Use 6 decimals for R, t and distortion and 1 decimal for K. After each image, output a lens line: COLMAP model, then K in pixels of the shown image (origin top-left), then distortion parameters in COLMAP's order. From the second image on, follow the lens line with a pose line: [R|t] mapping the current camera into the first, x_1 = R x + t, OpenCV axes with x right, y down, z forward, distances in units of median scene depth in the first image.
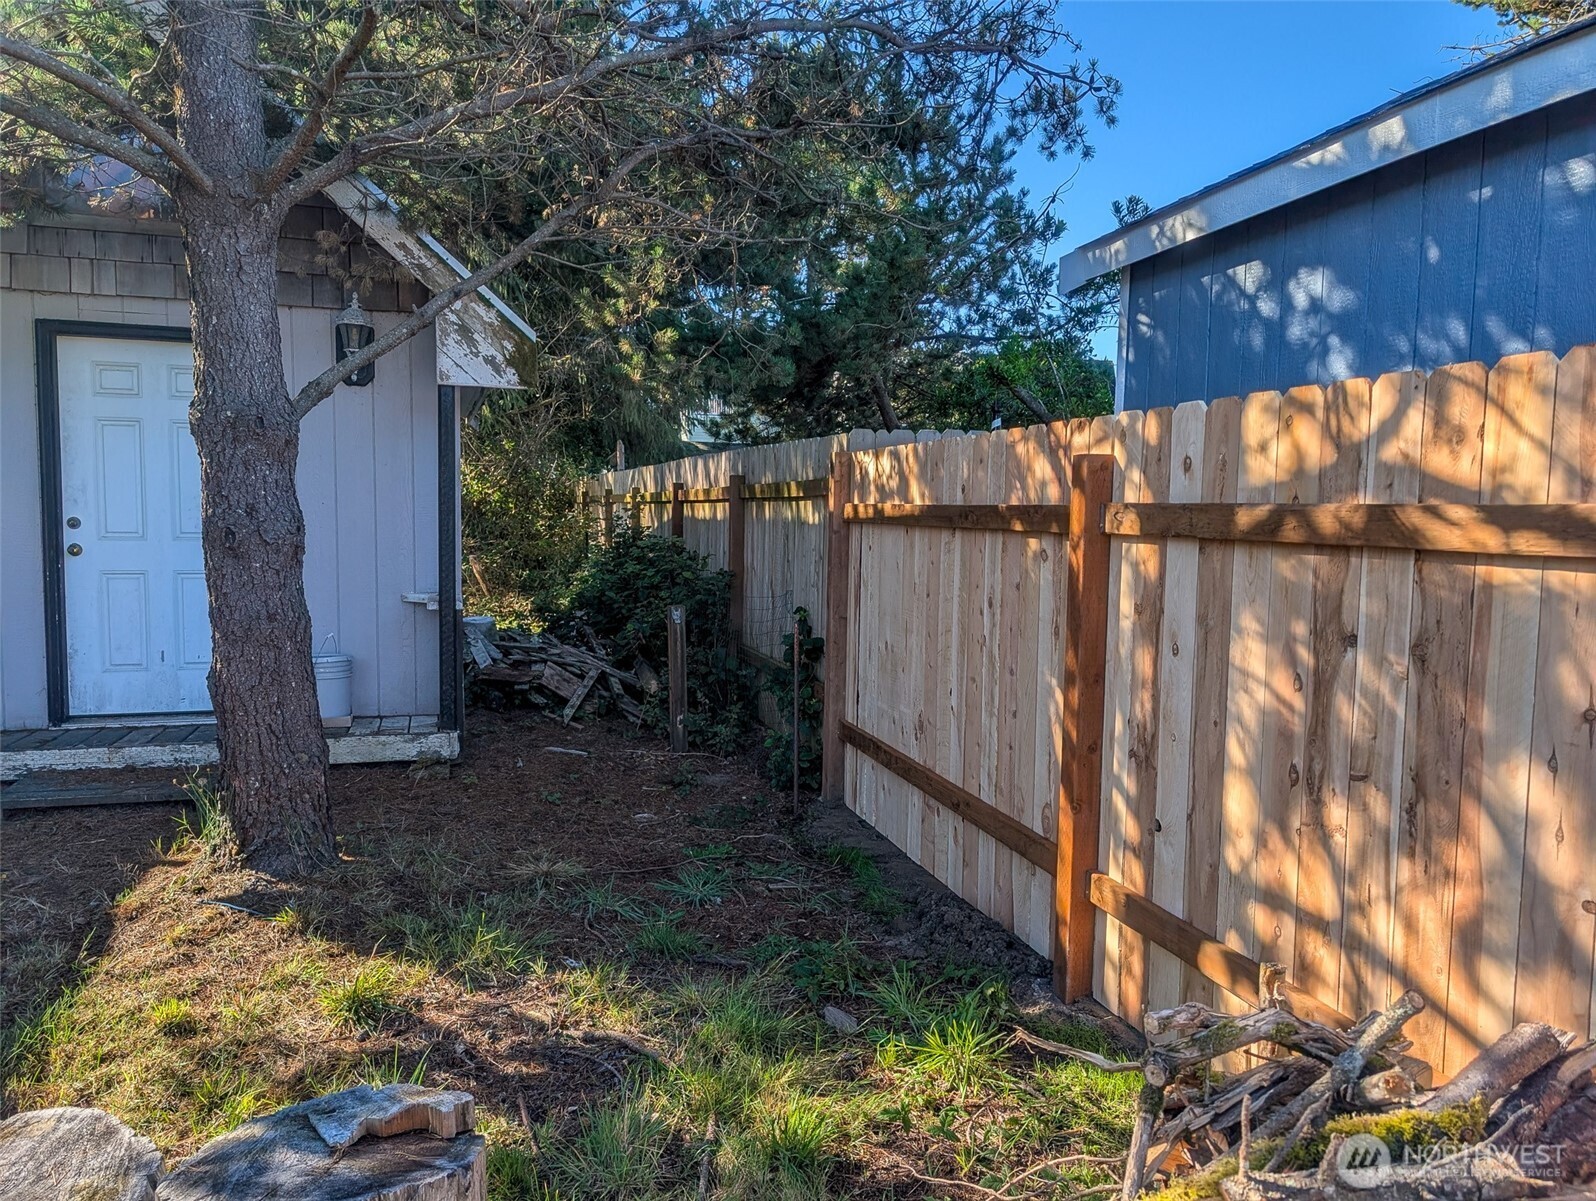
lens RADIAL K [[1137.9, 0, 798.9], [0, 1137.9, 599.3], [0, 0, 1]] dist [0.038249, -0.036504]
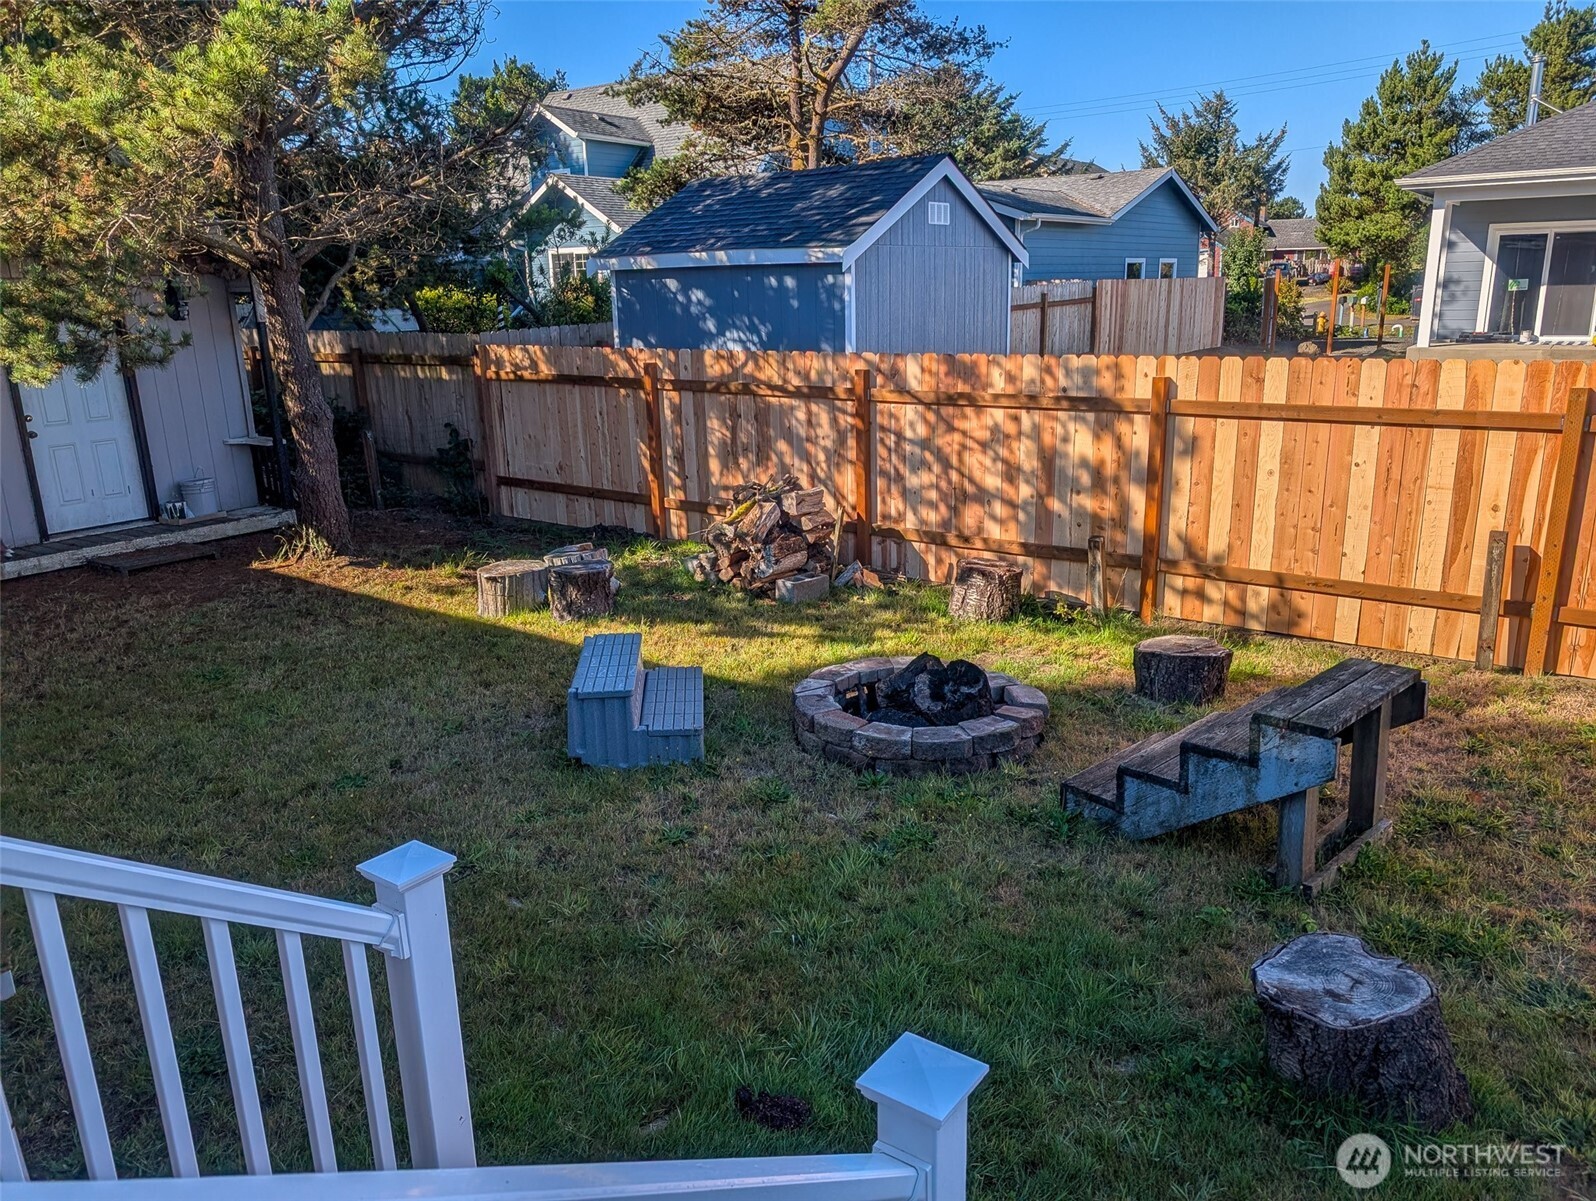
lens RADIAL K [[1137.9, 0, 818.0], [0, 1137.9, 601.7], [0, 0, 1]] dist [0.038249, -0.036504]
pose [[0.794274, -0.197224, 0.574658, -1.078312], [0.084149, 0.972440, 0.217436, -0.110556], [-0.601704, -0.124347, 0.788980, -1.501355]]
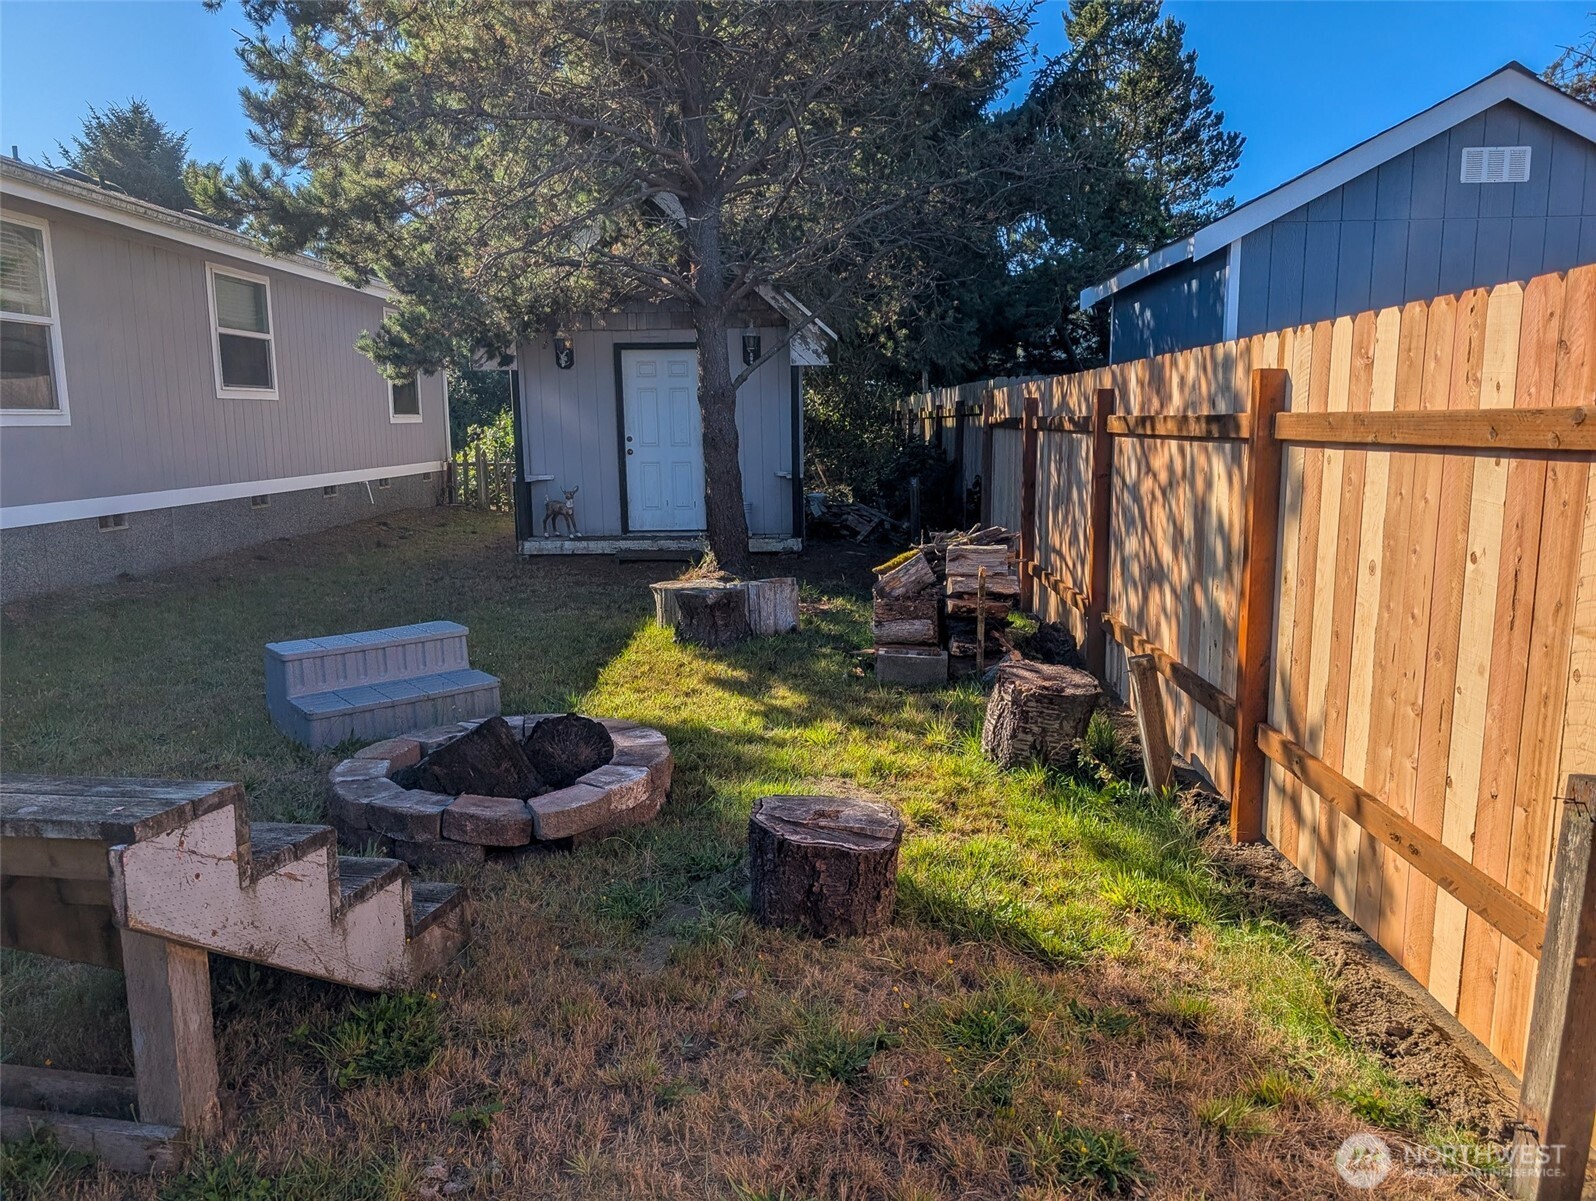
lens RADIAL K [[1137.9, 0, 787.3], [0, 1137.9, 602.1], [0, 0, 1]] dist [0.038249, -0.036504]
pose [[0.949394, 0.018438, -0.313545, 0.464345], [0.006053, 0.997016, 0.076959, 0.109361], [0.314028, -0.074963, 0.946450, -1.372964]]
